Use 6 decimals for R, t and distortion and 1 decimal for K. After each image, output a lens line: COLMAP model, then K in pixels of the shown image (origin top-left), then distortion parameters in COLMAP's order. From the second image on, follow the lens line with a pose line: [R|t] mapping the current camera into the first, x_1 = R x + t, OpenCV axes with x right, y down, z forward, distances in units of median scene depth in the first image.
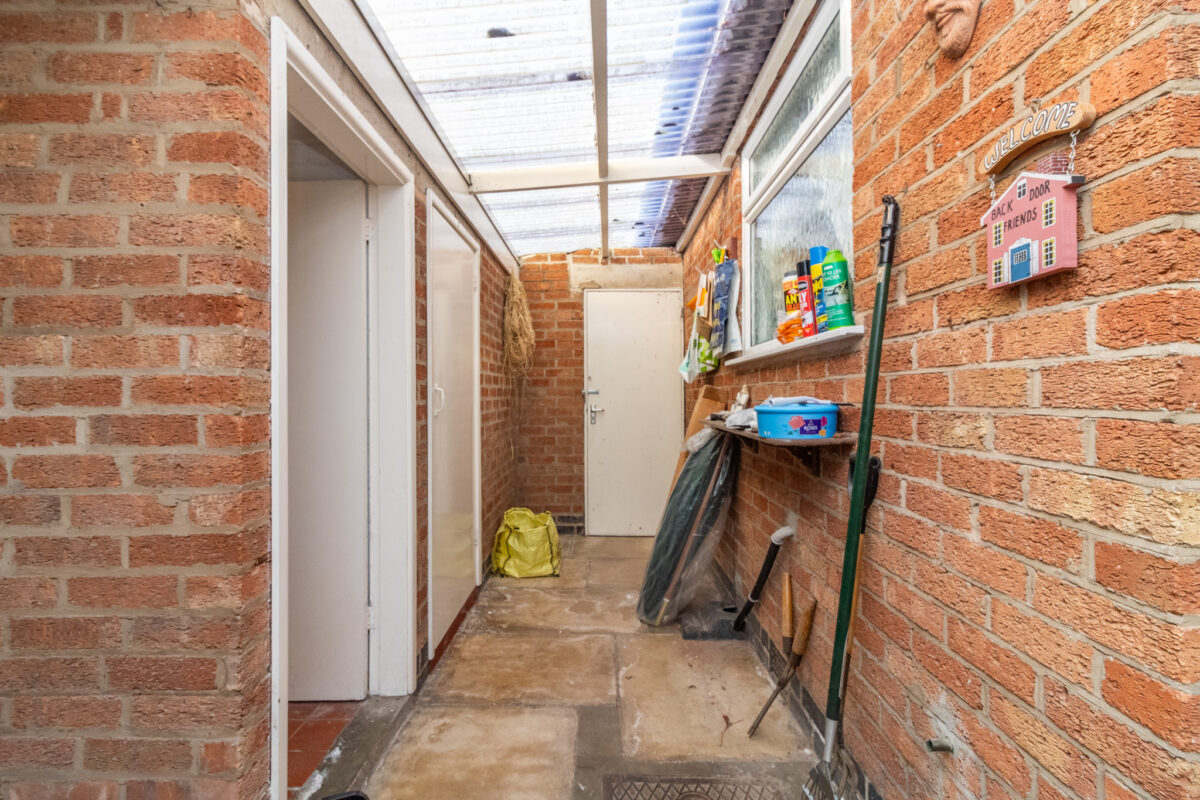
lens RADIAL K [[553.3, 0, 602.0], [0, 553.3, 396.1], [0, 0, 1]] dist [0.000969, 0.000059]
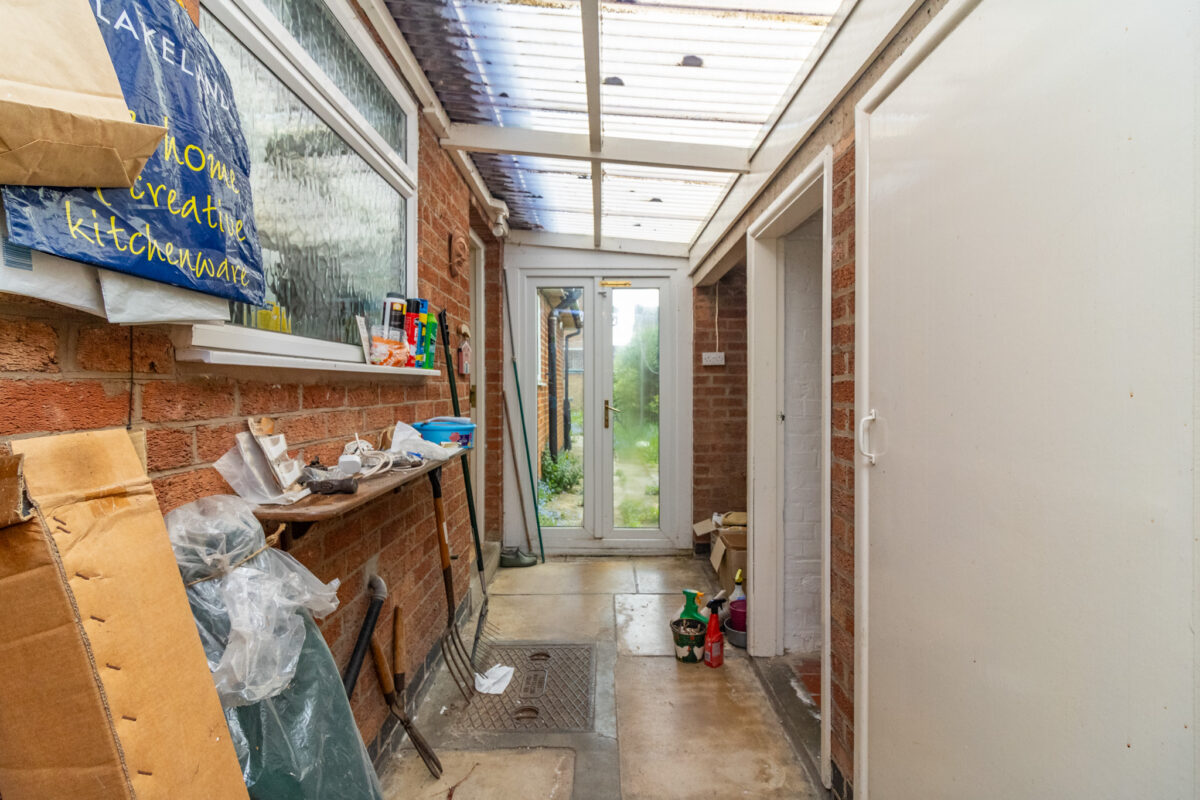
lens RADIAL K [[553.3, 0, 602.0], [0, 553.3, 396.1], [0, 0, 1]] dist [0.000969, 0.000059]
pose [[-0.999921, 0.003674, -0.012055, -0.006747], [0.003461, 0.999837, 0.017694, -0.063893], [0.012118, 0.017651, -0.999771, 2.106137]]
